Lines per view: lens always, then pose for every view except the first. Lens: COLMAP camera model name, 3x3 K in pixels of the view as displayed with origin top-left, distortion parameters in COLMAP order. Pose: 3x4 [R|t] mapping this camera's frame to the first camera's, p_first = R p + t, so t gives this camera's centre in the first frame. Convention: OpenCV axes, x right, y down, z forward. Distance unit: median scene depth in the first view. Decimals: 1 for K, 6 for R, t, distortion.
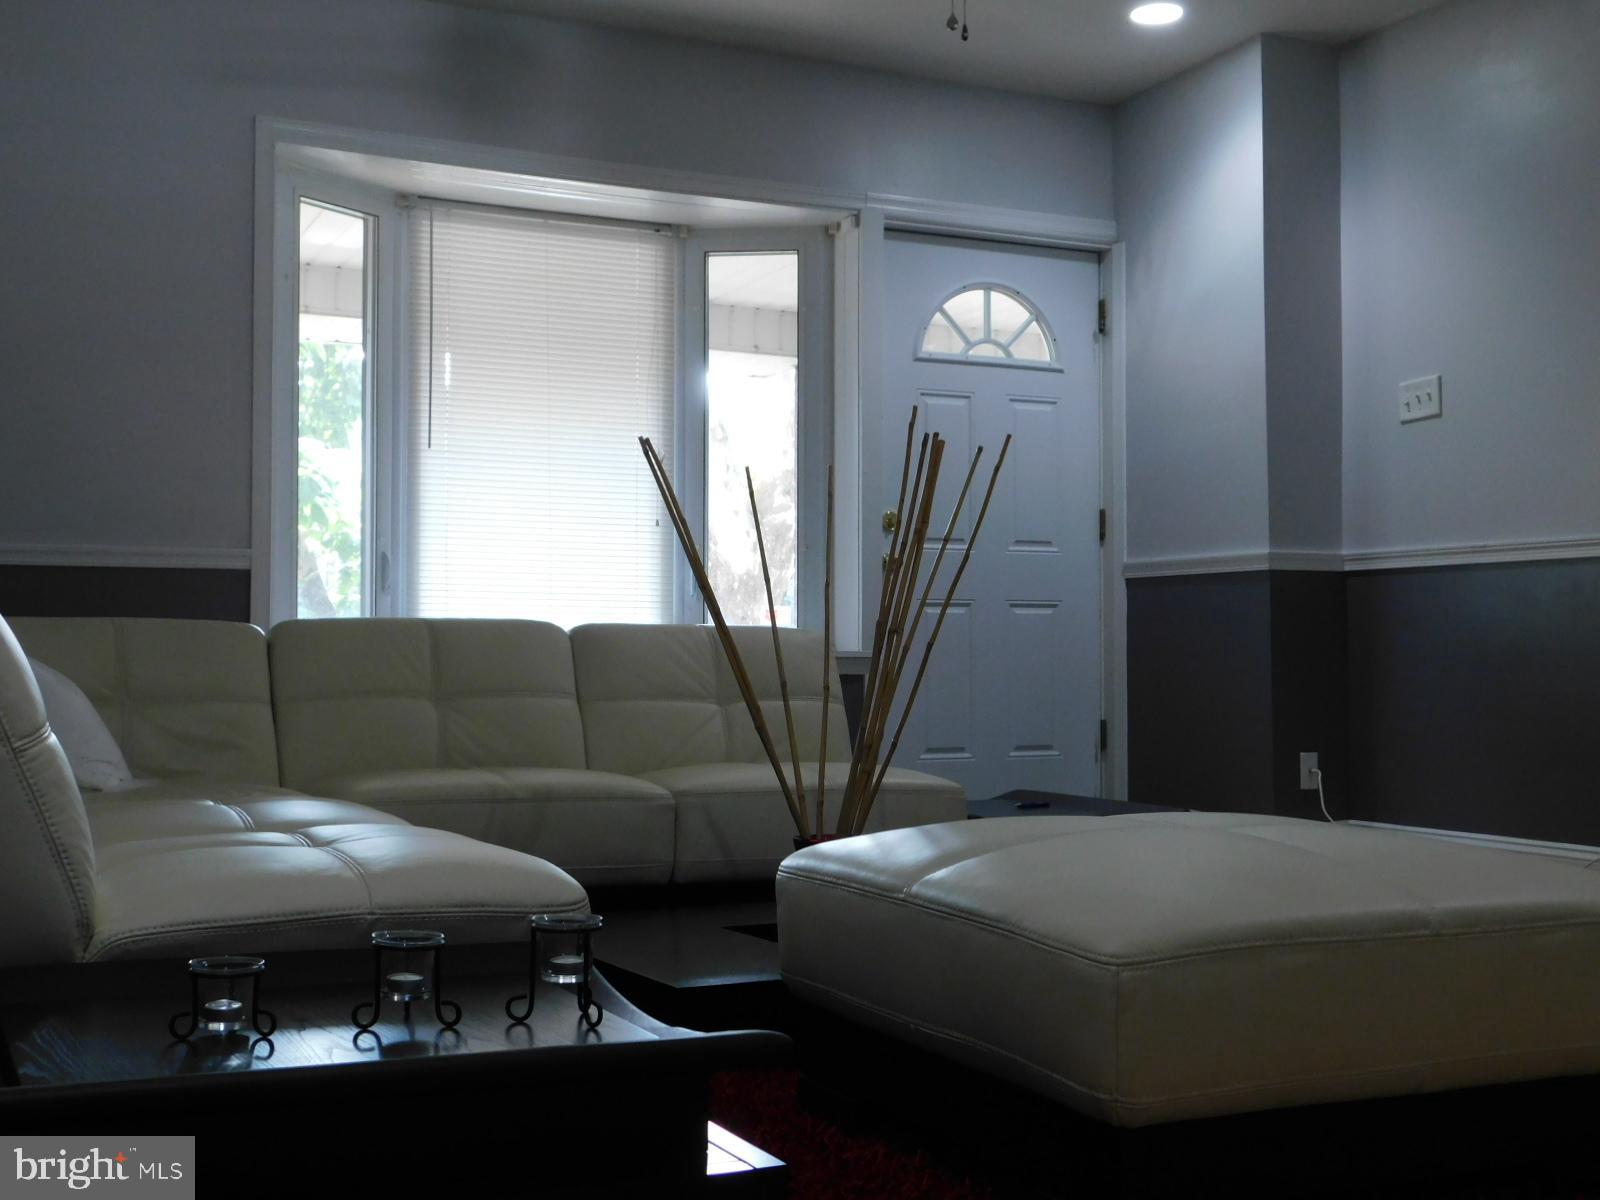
lens RADIAL K [[1854.3, 0, 800.0], [0, 1854.3, 600.0], [0, 0, 1]] dist [-0.018124, -0.008616]
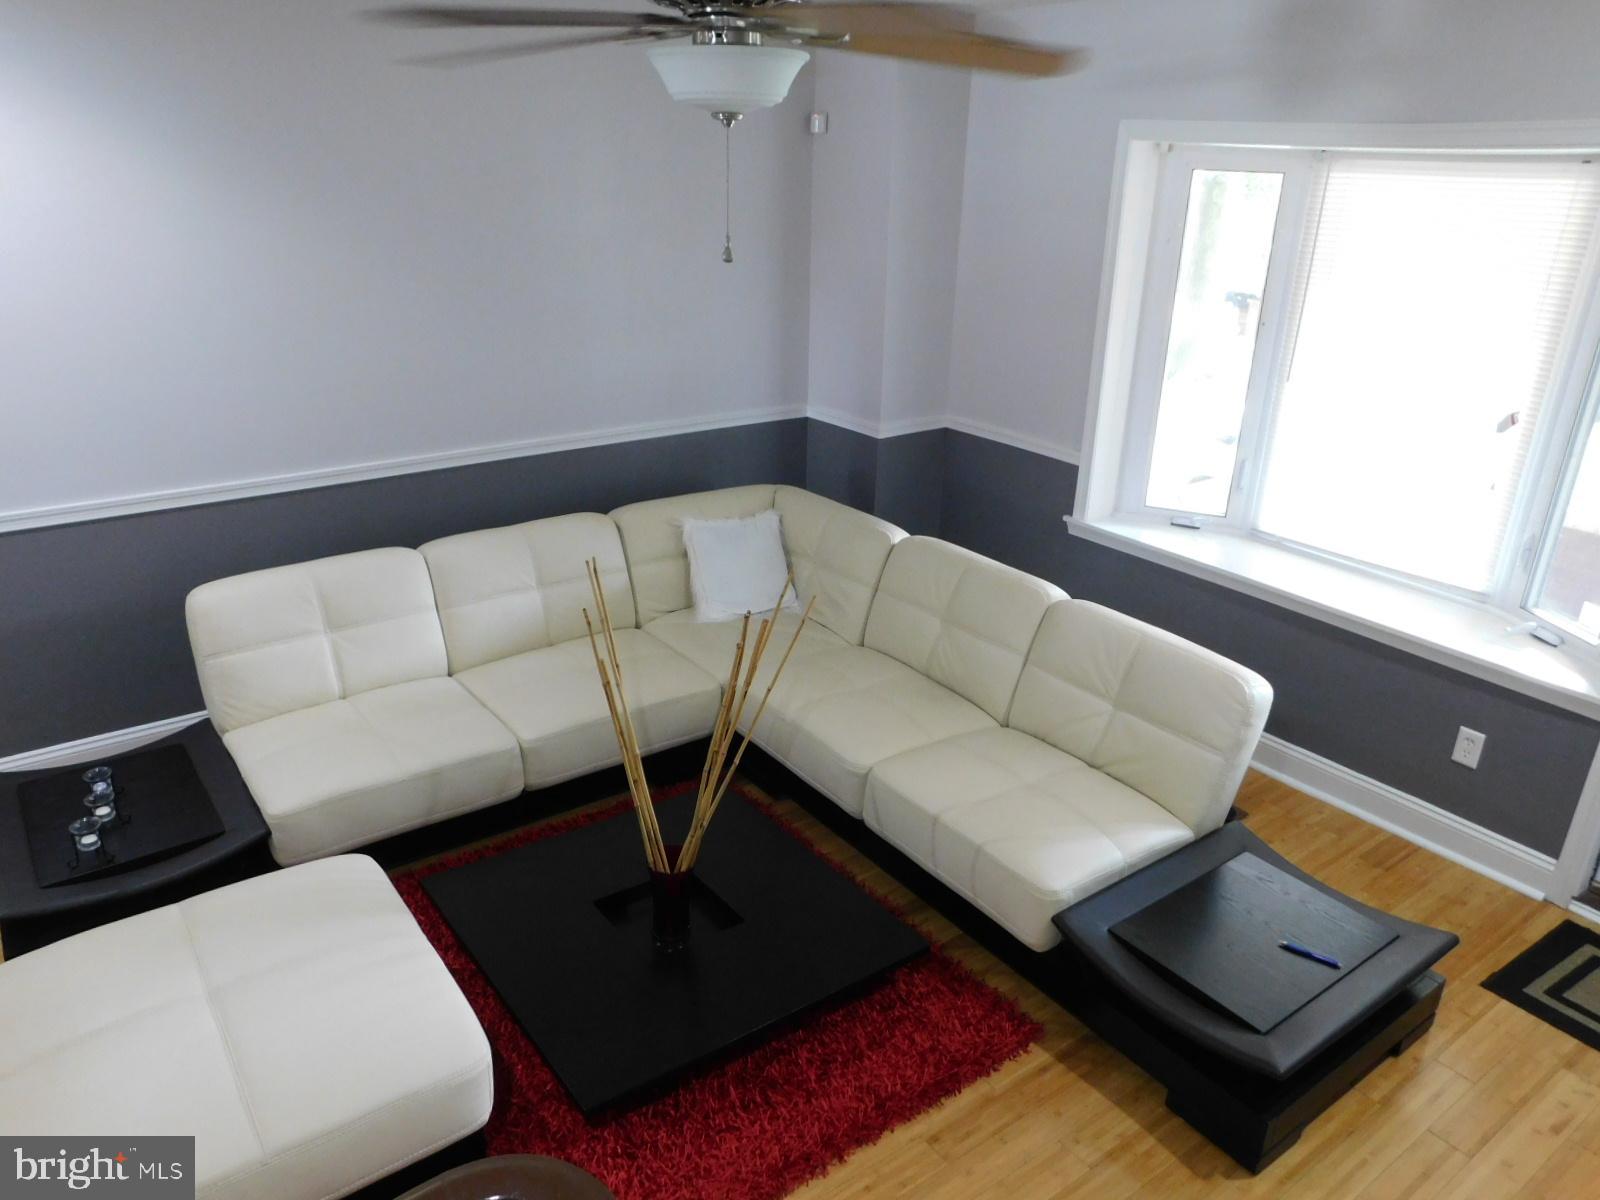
lens RADIAL K [[1107.8, 0, 800.0], [0, 1107.8, 600.0], [0, 0, 1]] dist [-0.060994, 0.040409]
pose [[0.170766, 0.373988, -0.911577, 0.557214], [0.008546, 0.924569, 0.380919, -0.285757], [0.985275, -0.072839, 0.154689, 0.747343]]
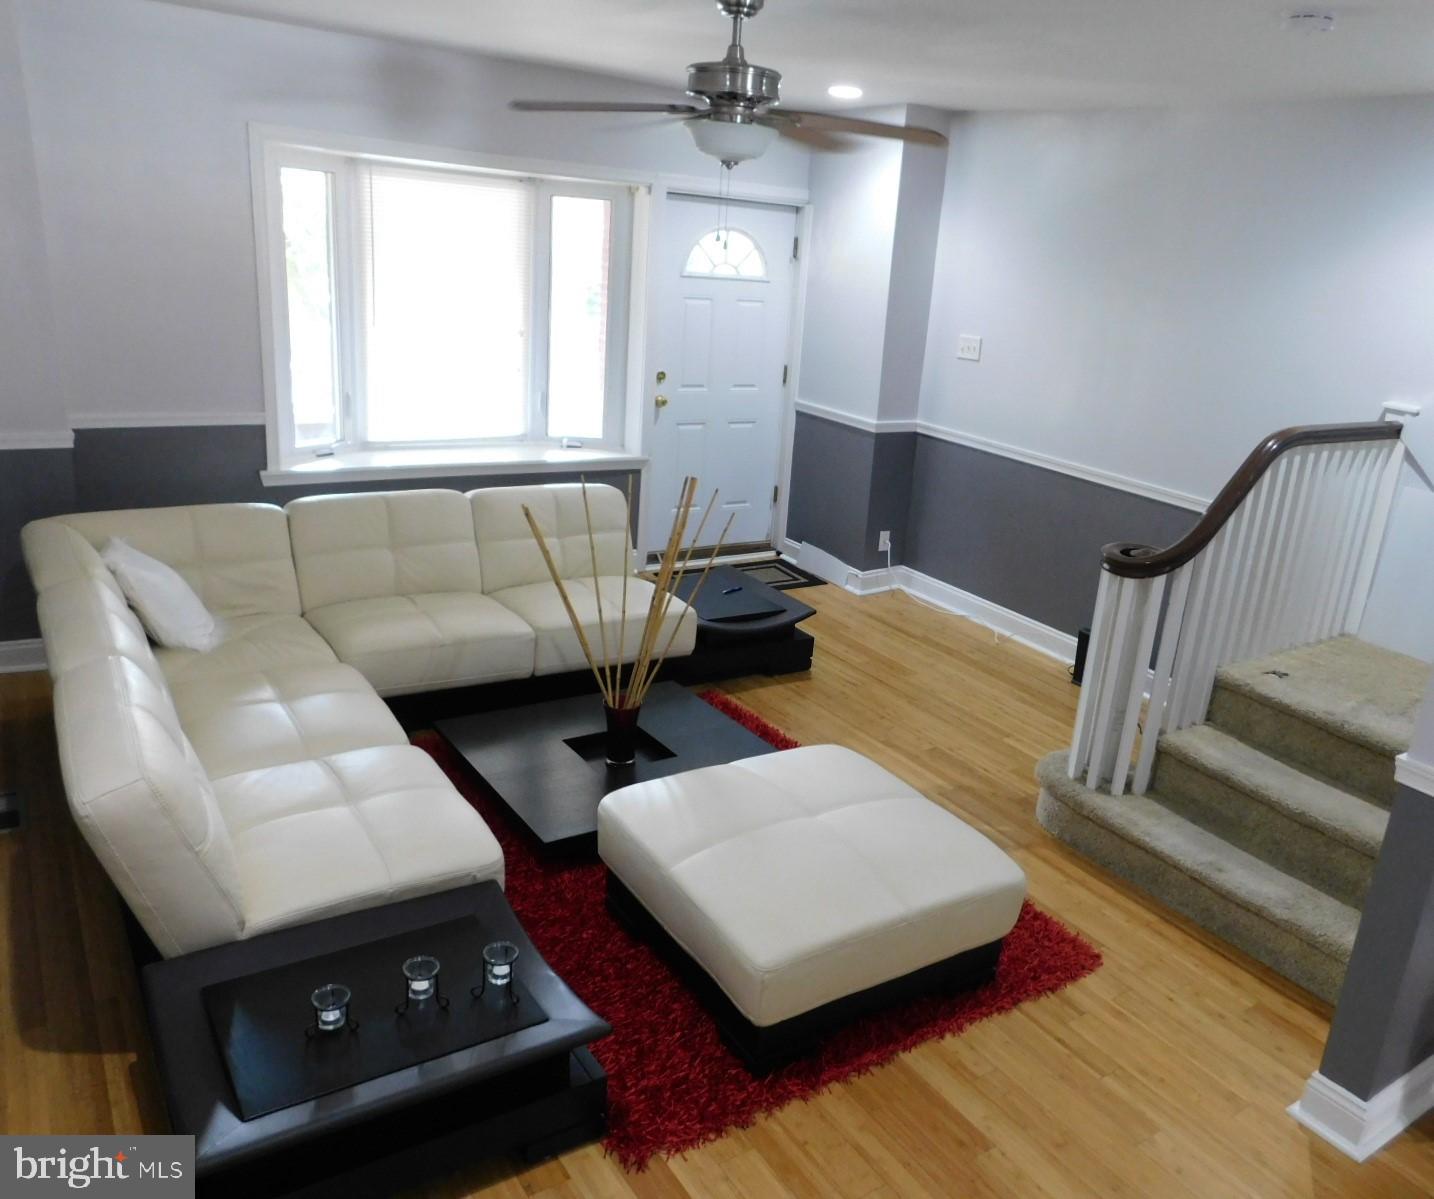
lens RADIAL K [[1108.6, 0, 790.7], [0, 1108.6, 594.2], [0, 0, 1]] dist [-0.025522, 0.003183]
pose [[0.982815, 0.027647, 0.182509, -0.018508], [-0.087286, 0.940802, 0.327525, -0.268812], [-0.162650, -0.337827, 0.927048, -0.023019]]
